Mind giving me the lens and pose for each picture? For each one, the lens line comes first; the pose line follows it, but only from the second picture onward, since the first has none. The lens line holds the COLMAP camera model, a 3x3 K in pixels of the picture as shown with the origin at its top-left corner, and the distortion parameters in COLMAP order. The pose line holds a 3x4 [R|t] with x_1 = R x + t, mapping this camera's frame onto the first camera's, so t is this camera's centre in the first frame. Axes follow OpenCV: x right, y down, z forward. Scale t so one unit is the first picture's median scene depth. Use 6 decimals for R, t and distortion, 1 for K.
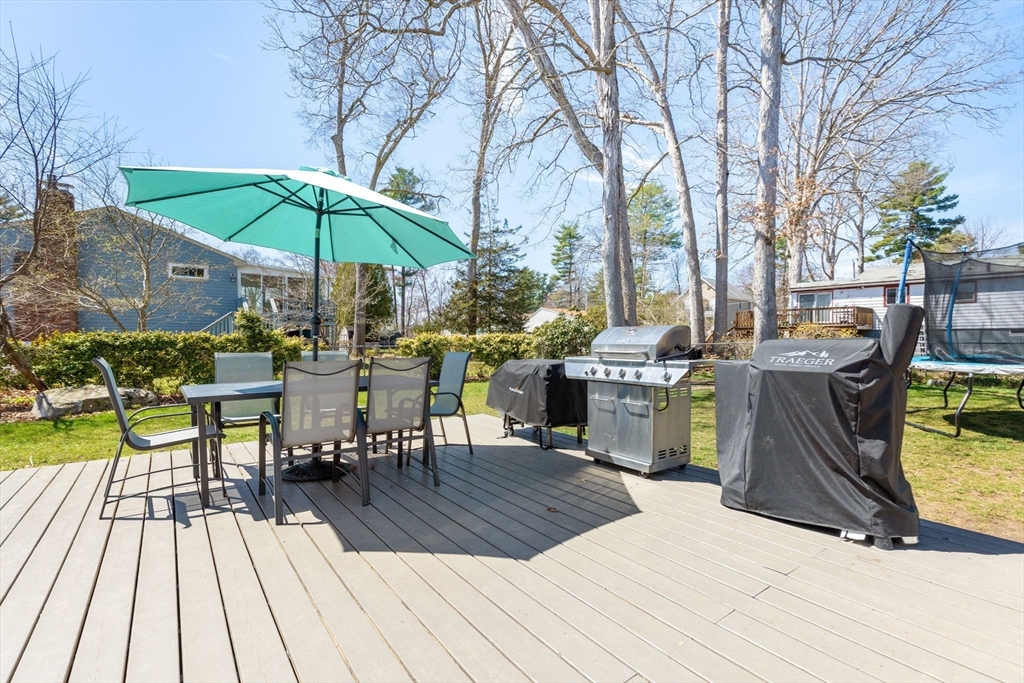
lens RADIAL K [[462.8, 0, 512.8], [0, 462.8, 334.1], [0, 0, 1]] dist [0.001254, 0.000330]
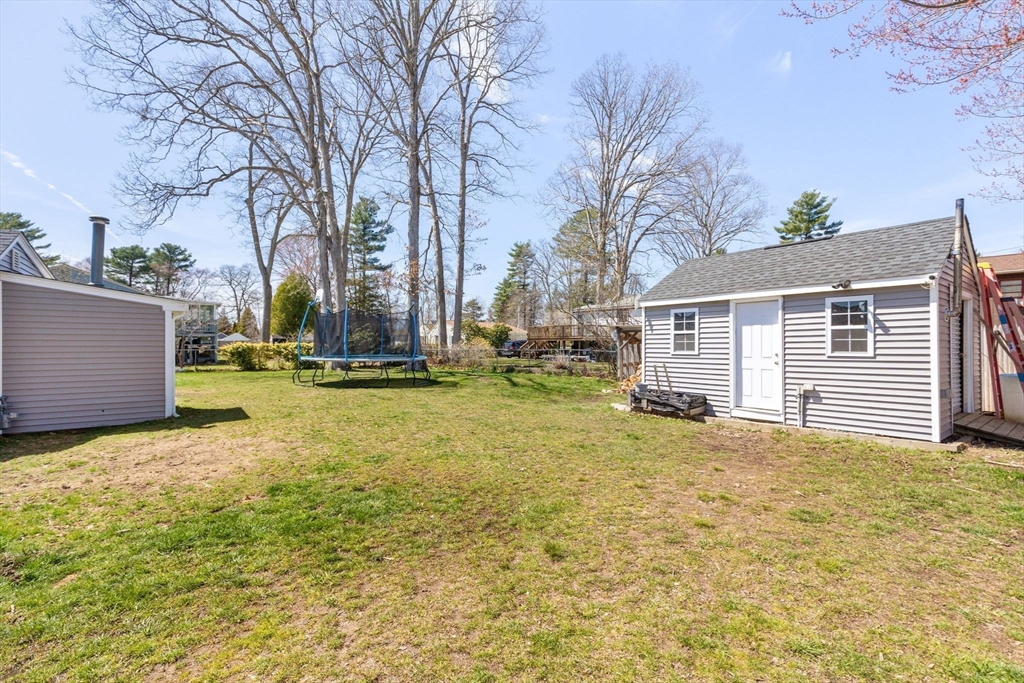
lens RADIAL K [[441.0, 0, 512.0], [0, 441.0, 341.5], [0, 0, 1]] dist [-0.000492, 0.000022]
pose [[0.999963, 0.004279, -0.007529, 0.145080], [-0.004238, 0.999976, 0.005428, -0.003356], [0.007552, -0.005395, 0.999957, -0.110852]]
